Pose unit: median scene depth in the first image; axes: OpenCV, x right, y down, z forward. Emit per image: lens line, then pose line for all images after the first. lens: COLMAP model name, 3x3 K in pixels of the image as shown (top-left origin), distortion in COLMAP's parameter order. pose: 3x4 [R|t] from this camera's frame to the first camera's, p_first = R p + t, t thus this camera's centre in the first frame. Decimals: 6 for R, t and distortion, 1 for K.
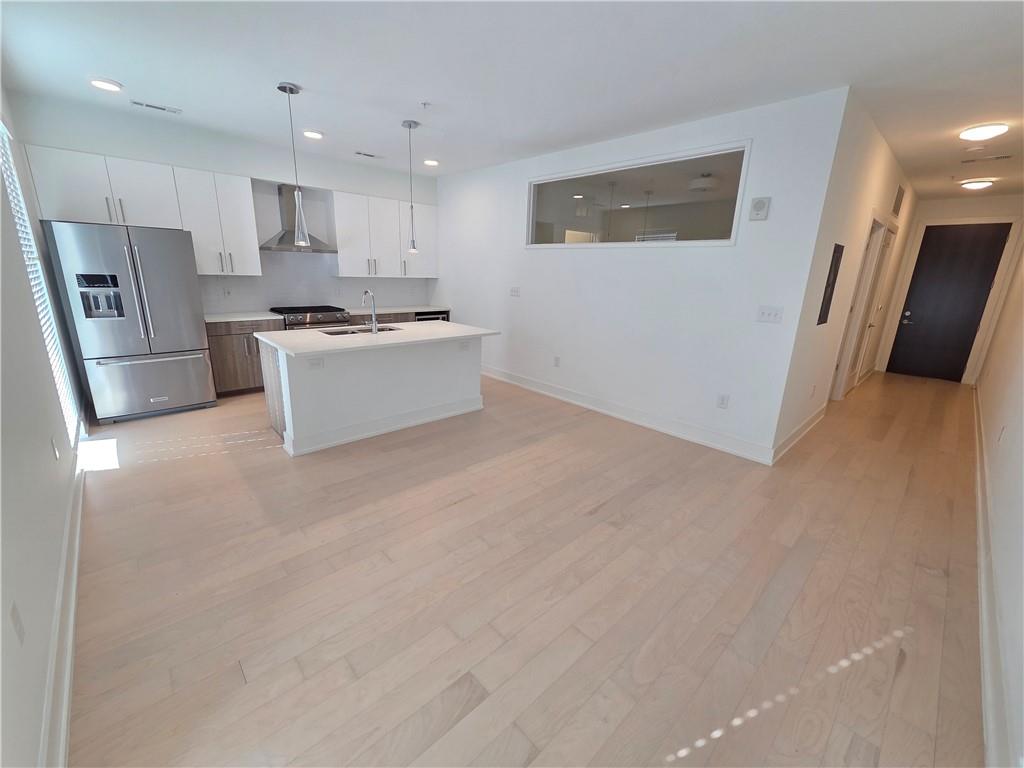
lens RADIAL K [[419.5, 0, 512.0], [0, 419.5, 384.0], [0, 0, 1]] dist [0.009794, 0.000065]
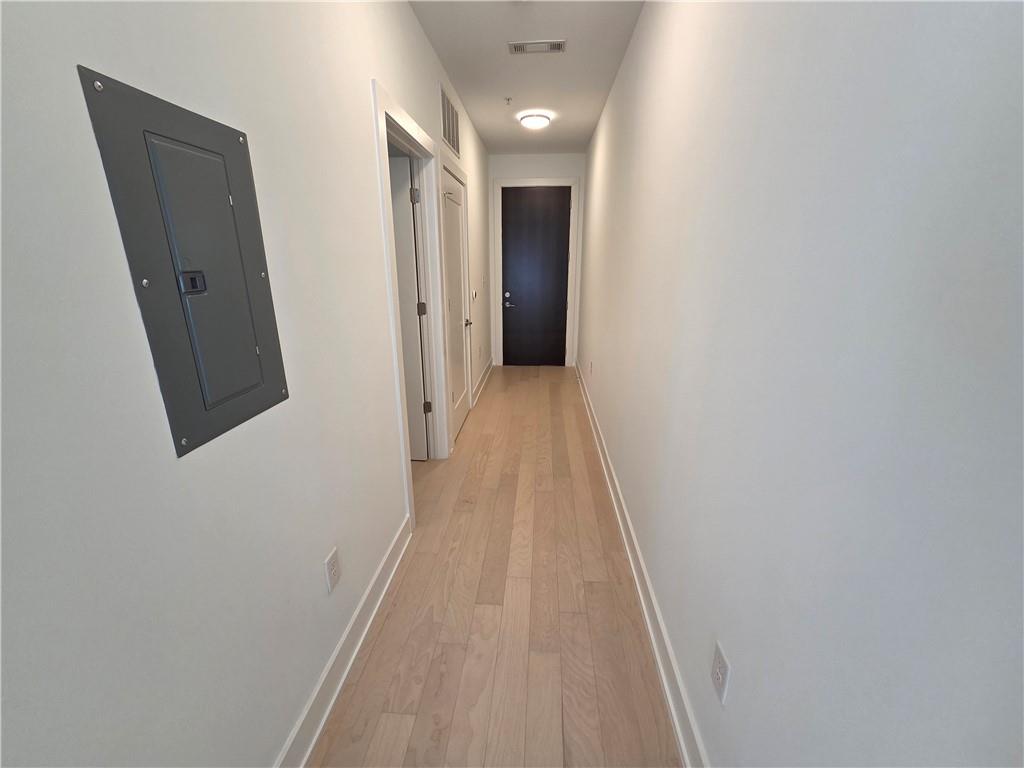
lens RADIAL K [[419.5, 0, 512.0], [0, 419.5, 384.0], [0, 0, 1]] dist [0.009794, 0.000065]
pose [[0.740982, -0.228360, 0.631504, 0.386267], [0.201599, 0.972672, 0.115182, -0.090796], [-0.640549, 0.041963, 0.766770, 0.374873]]
